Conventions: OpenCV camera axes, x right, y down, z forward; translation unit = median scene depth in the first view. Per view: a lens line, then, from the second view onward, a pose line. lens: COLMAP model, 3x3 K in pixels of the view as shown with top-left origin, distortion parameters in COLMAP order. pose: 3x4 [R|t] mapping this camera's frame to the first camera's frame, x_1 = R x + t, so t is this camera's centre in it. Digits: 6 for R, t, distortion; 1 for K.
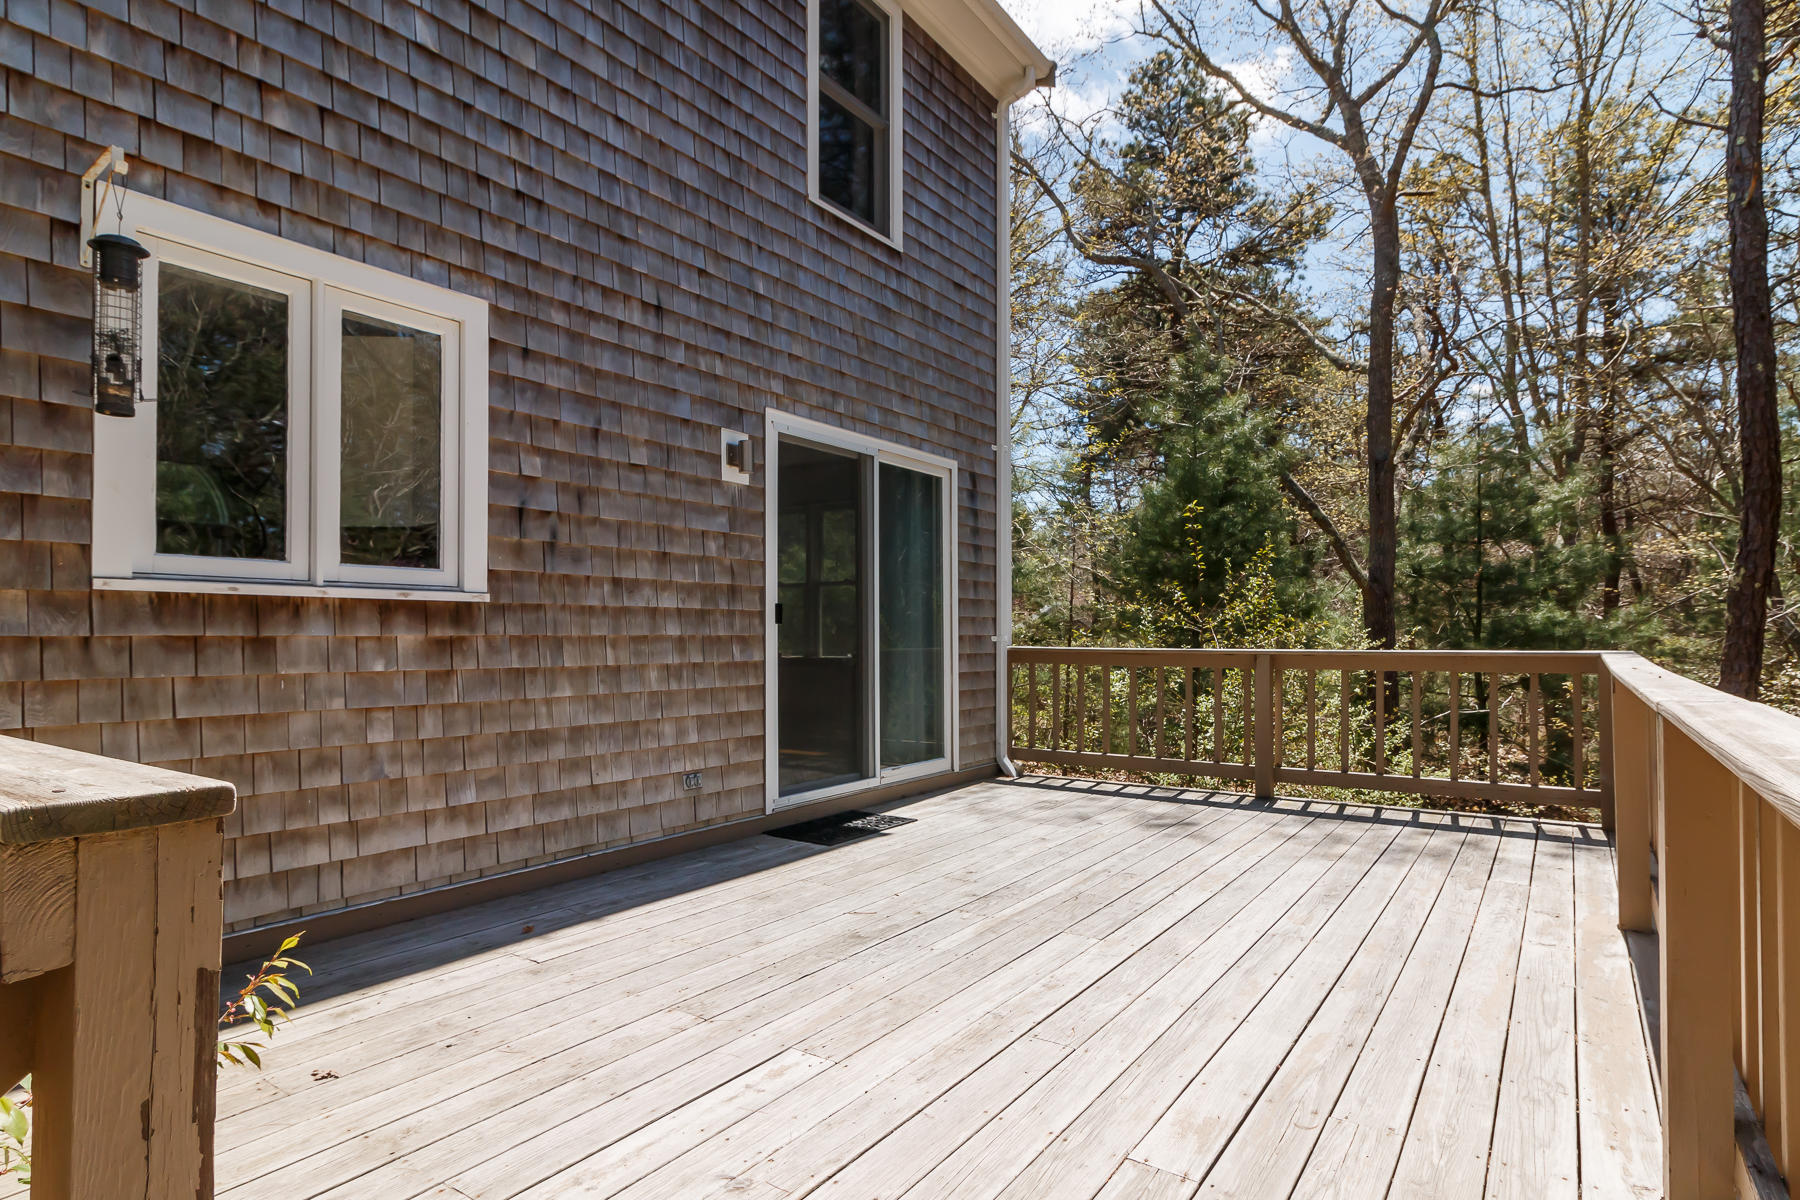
lens RADIAL K [[971.3, 0, 899.4], [0, 971.3, 653.1], [0, 0, 1]] dist [0.000923, -0.000327]
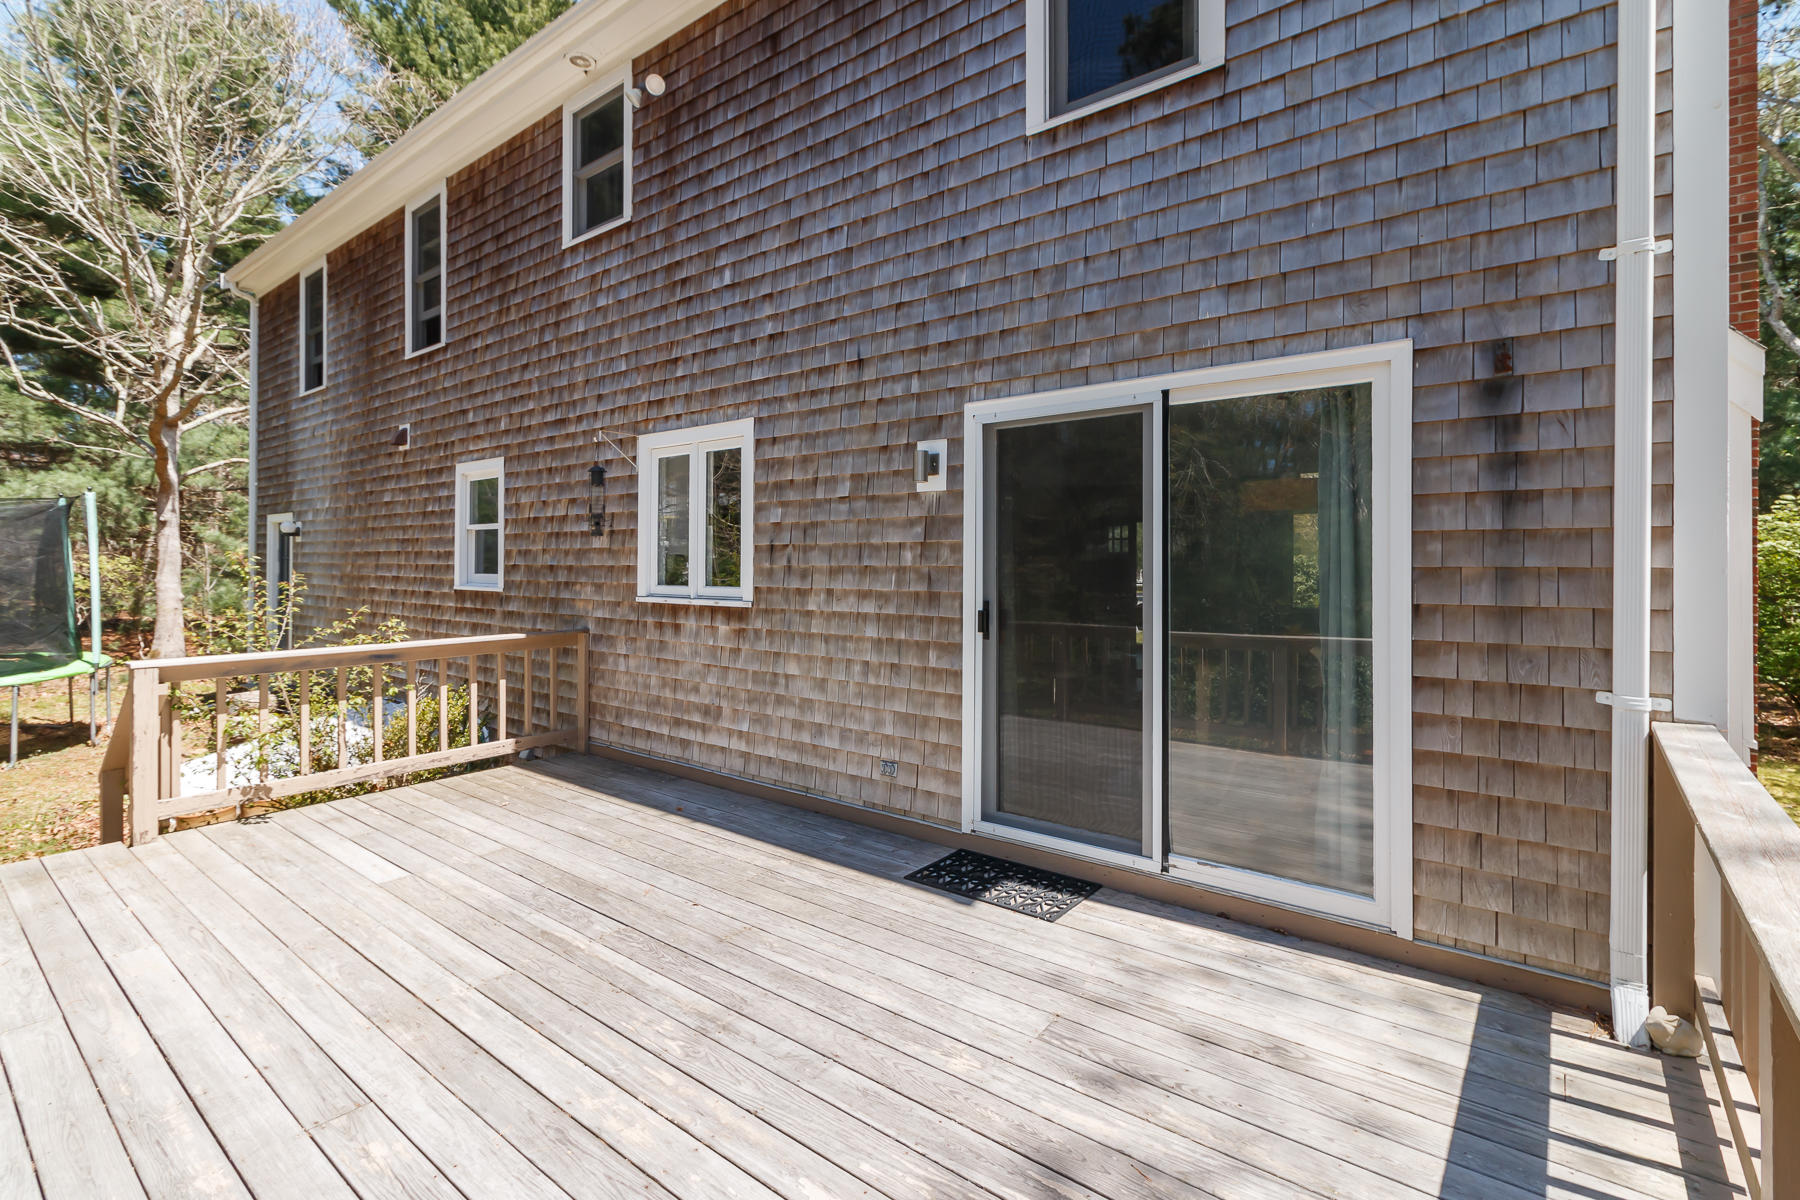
lens RADIAL K [[831.0, 0, 900.3], [0, 831.0, 579.9], [0, 0, 1]] dist [0.001524, -0.000140]
pose [[-0.069430, 0.015610, -0.997465, 0.781893], [-0.020728, 0.999639, 0.017087, -0.107883], [0.997371, 0.021862, -0.069082, 1.146558]]
